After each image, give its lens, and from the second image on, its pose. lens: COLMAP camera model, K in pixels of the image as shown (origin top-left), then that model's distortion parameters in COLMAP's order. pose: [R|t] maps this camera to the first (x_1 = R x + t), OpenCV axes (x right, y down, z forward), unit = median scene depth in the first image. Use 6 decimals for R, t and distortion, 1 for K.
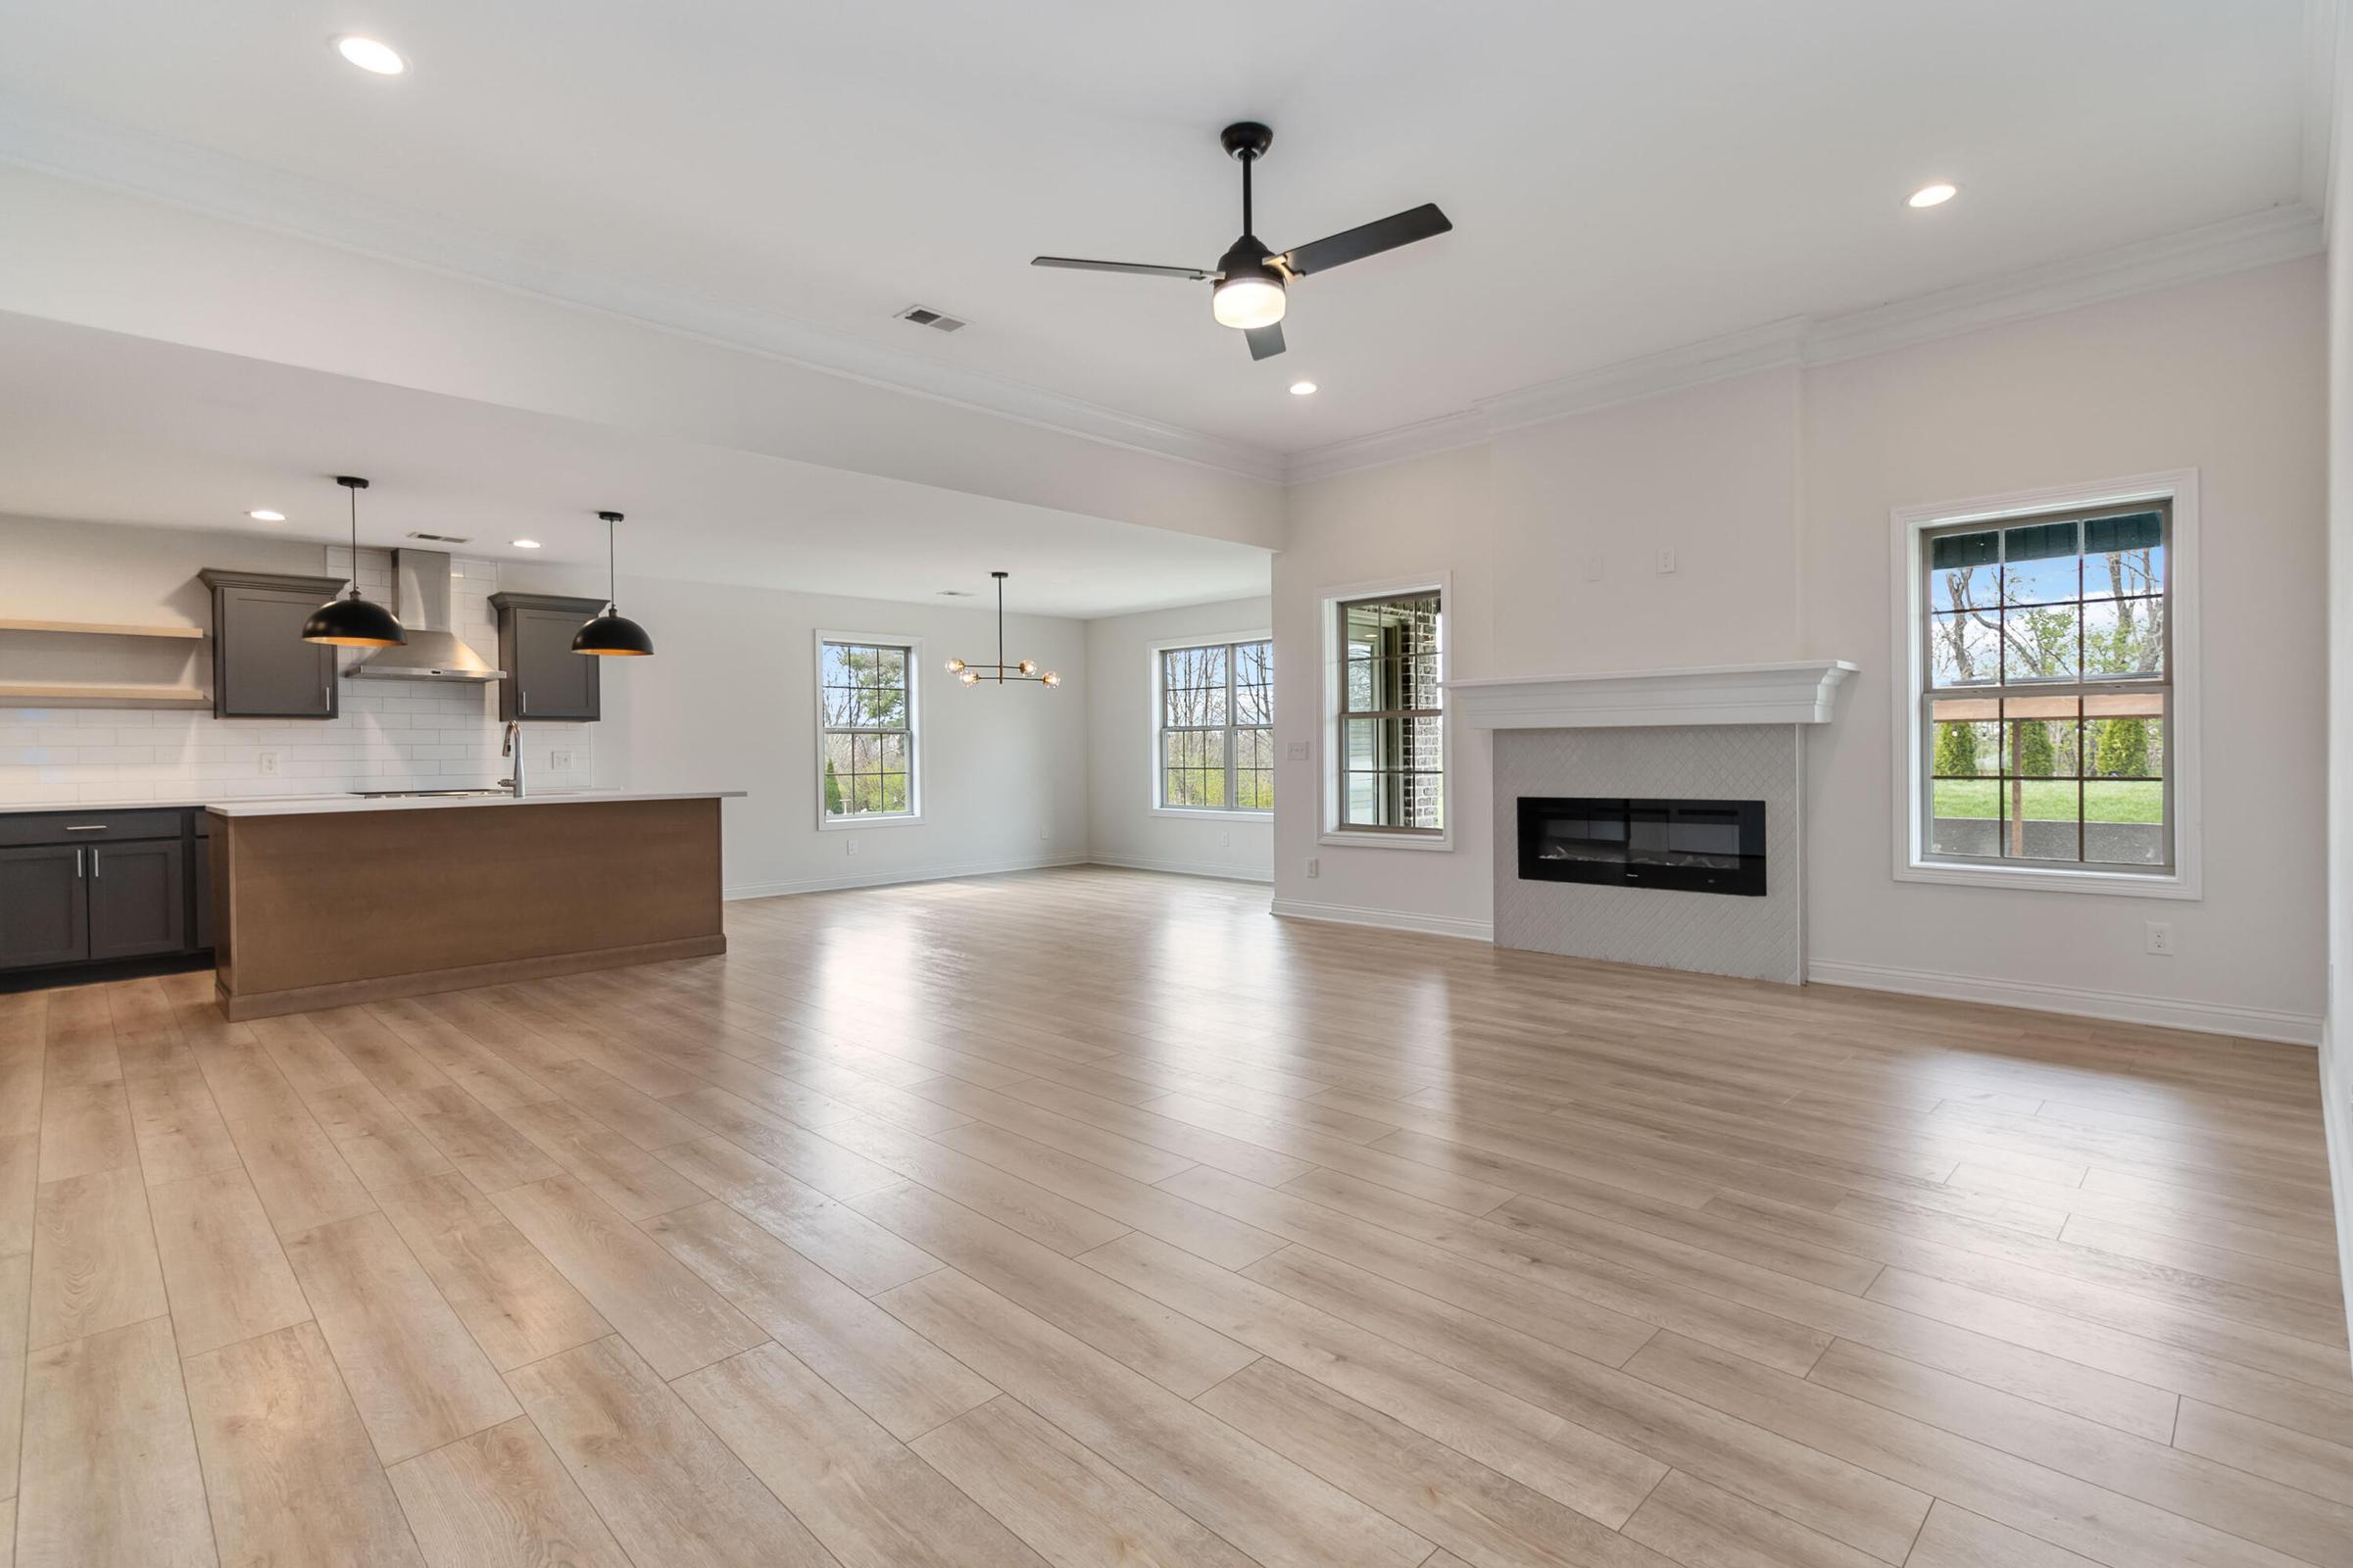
lens RADIAL K [[1111.0, 0, 1187.7], [0, 1111.0, 788.6], [0, 0, 1]] dist [-0.000520, -0.000025]
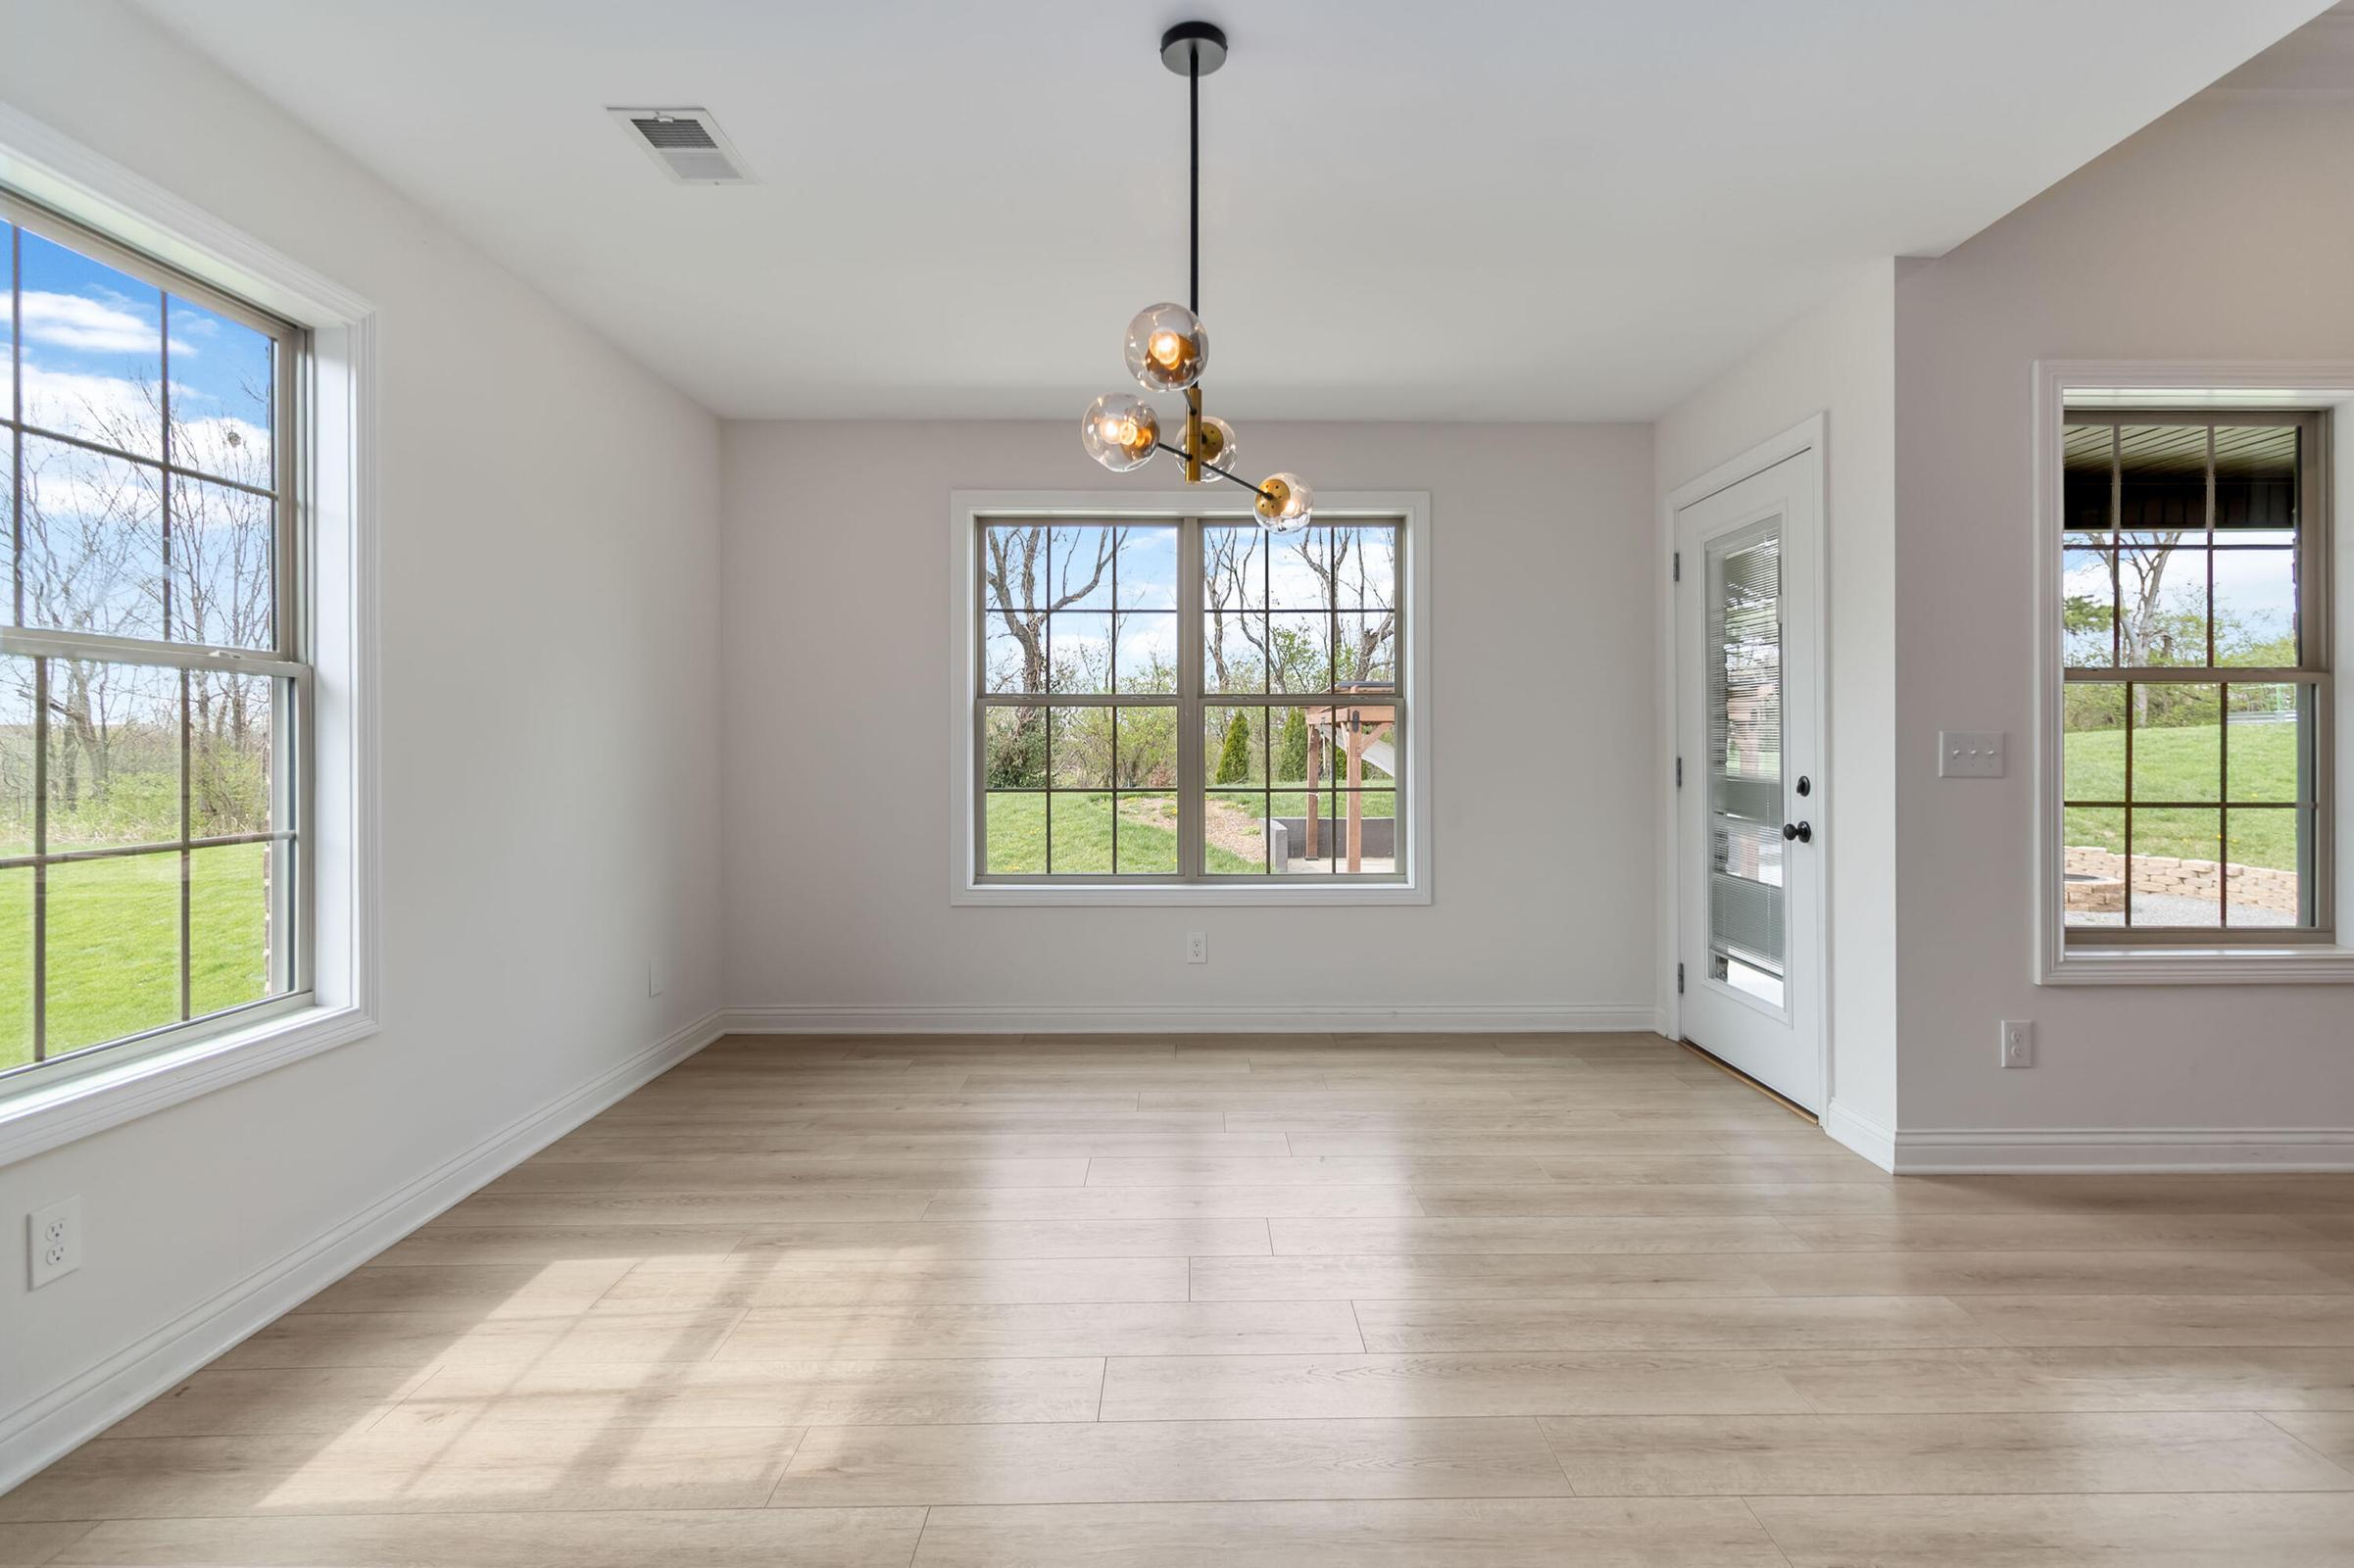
lens RADIAL K [[1098.1, 0, 1197.7], [0, 1098.1, 744.0], [0, 0, 1]] dist [0.002617, 0.000414]
pose [[0.701148, 0.007743, 0.712974, -0.454186], [0.017054, 0.999473, -0.027626, -0.038152], [-0.712812, 0.031529, 0.700646, 1.096564]]
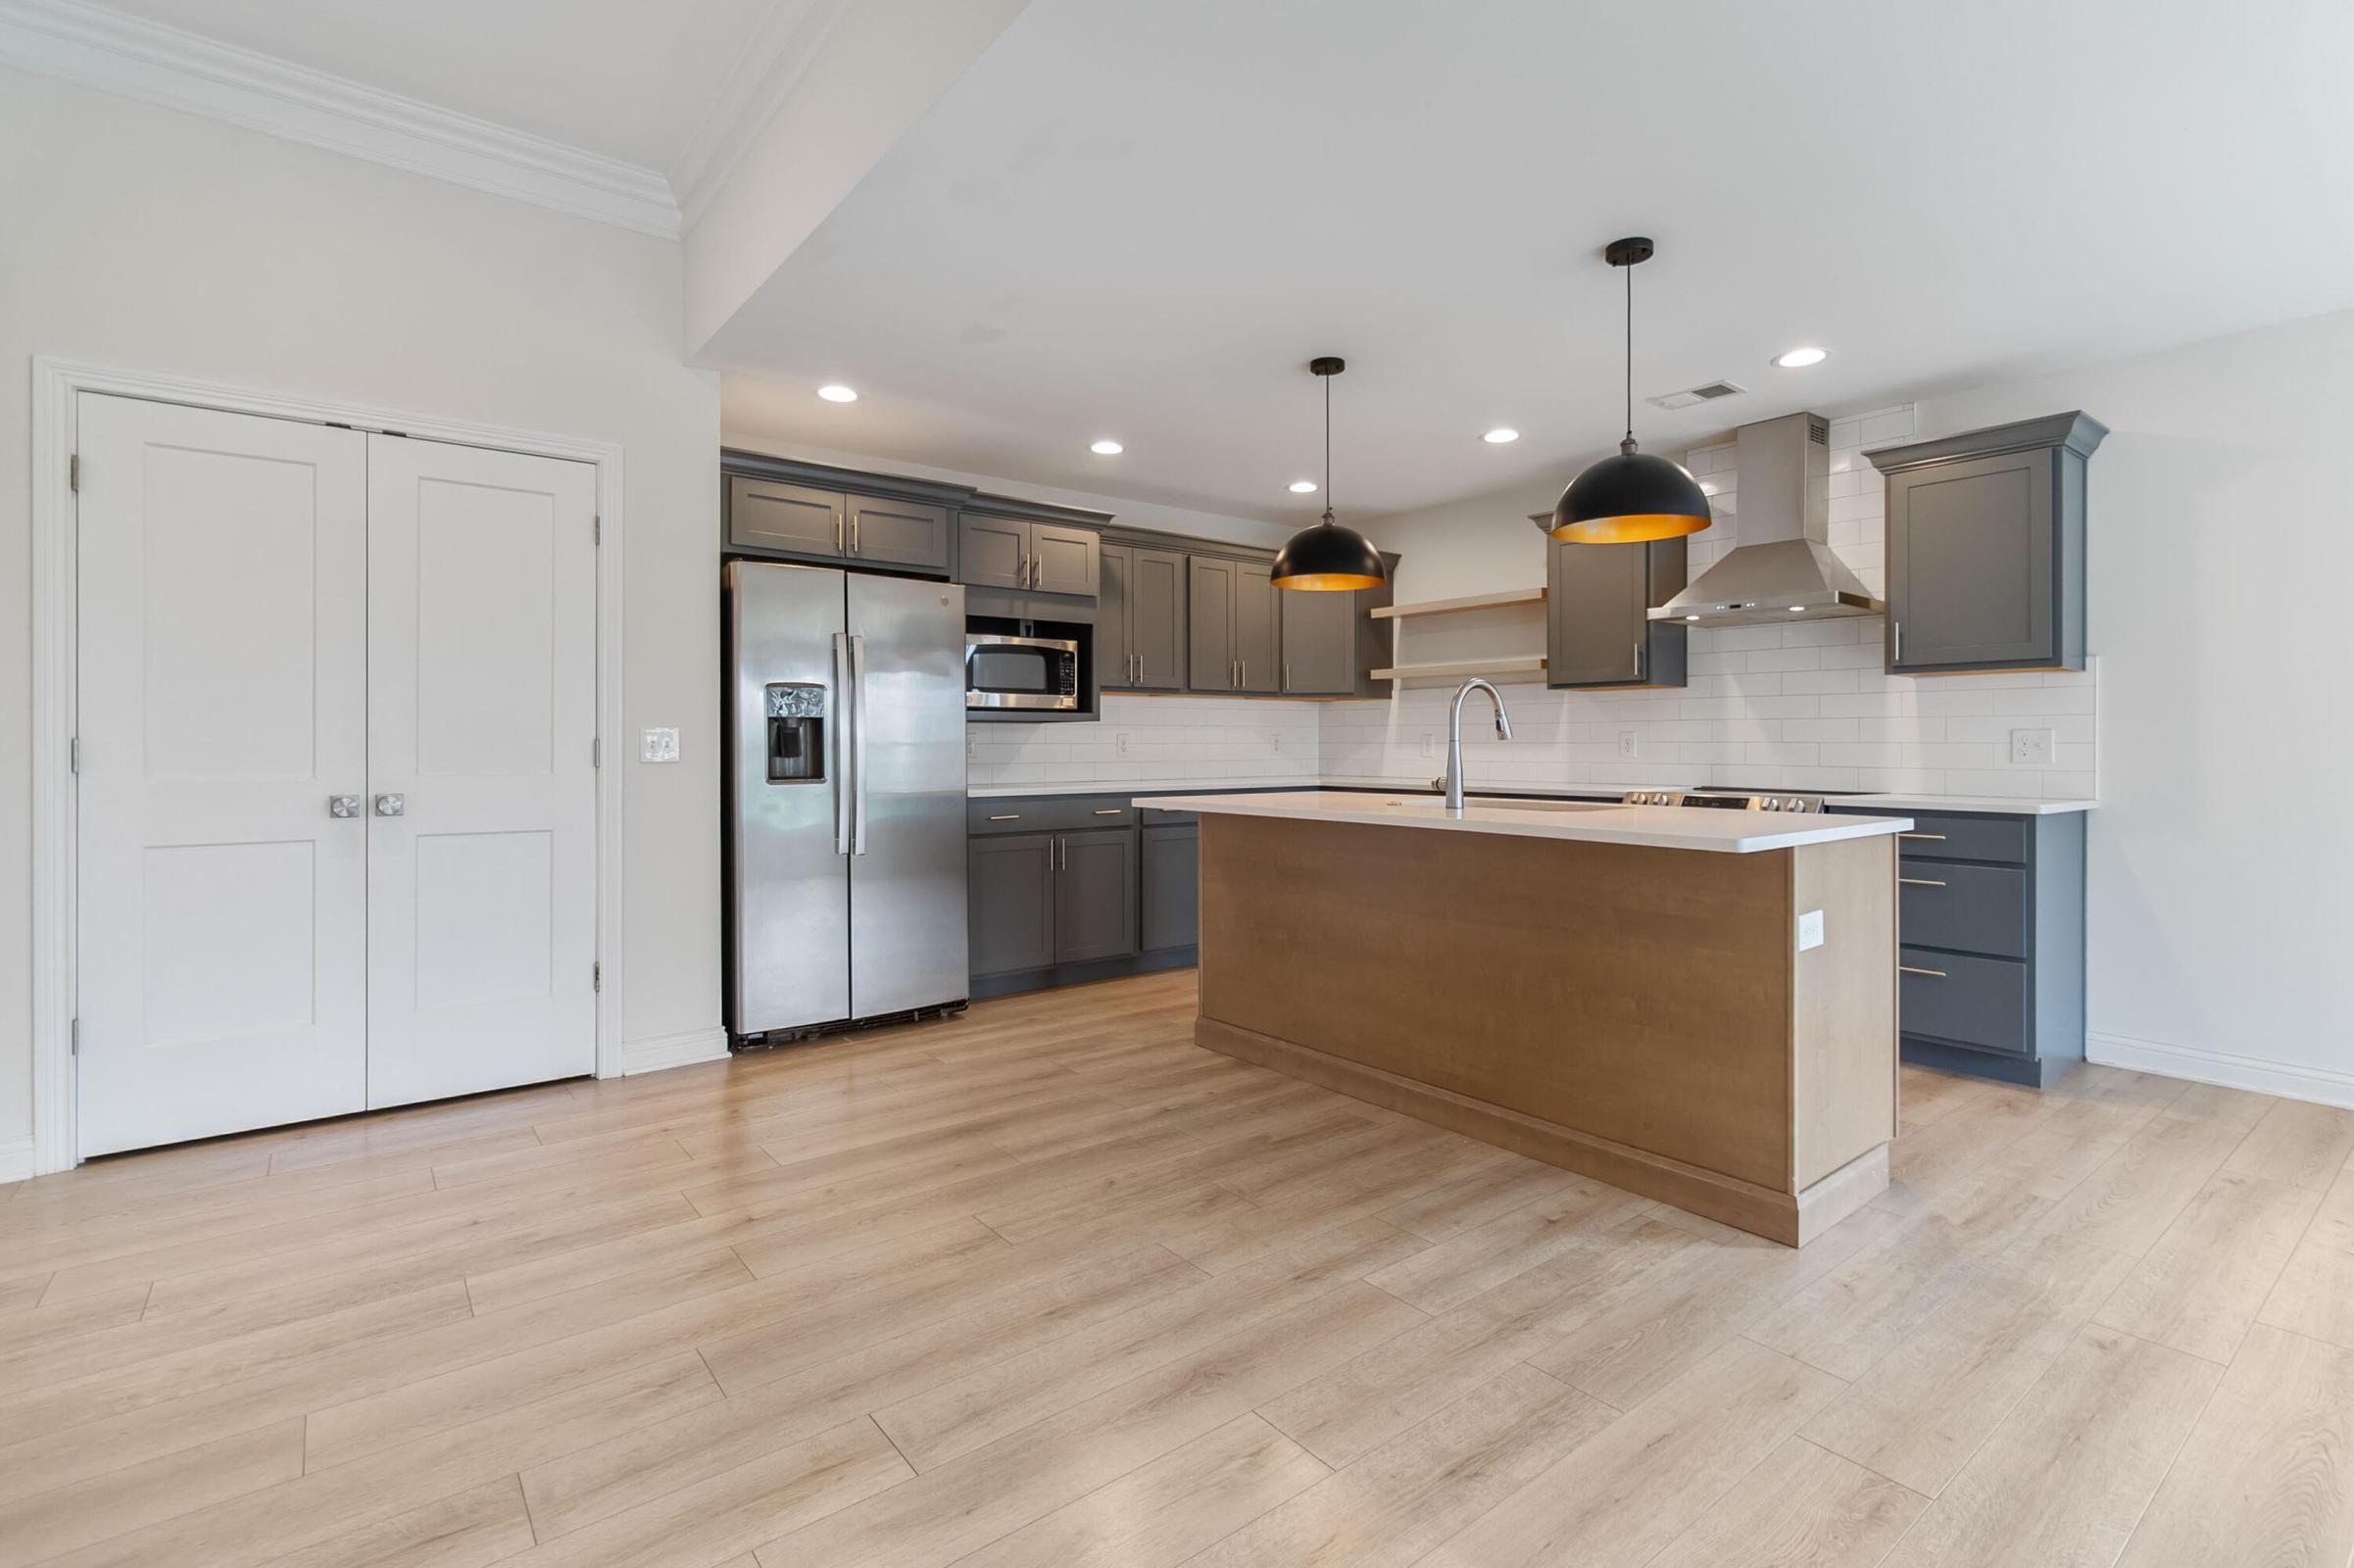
lens RADIAL K [[1098.1, 0, 1197.7], [0, 1098.1, 744.0], [0, 0, 1]] dist [0.002617, 0.000414]
pose [[-0.116773, 0.013096, -0.993072, -0.011121], [-0.025685, 0.999539, 0.016202, -0.030536], [0.992826, 0.027399, -0.116382, 0.848812]]
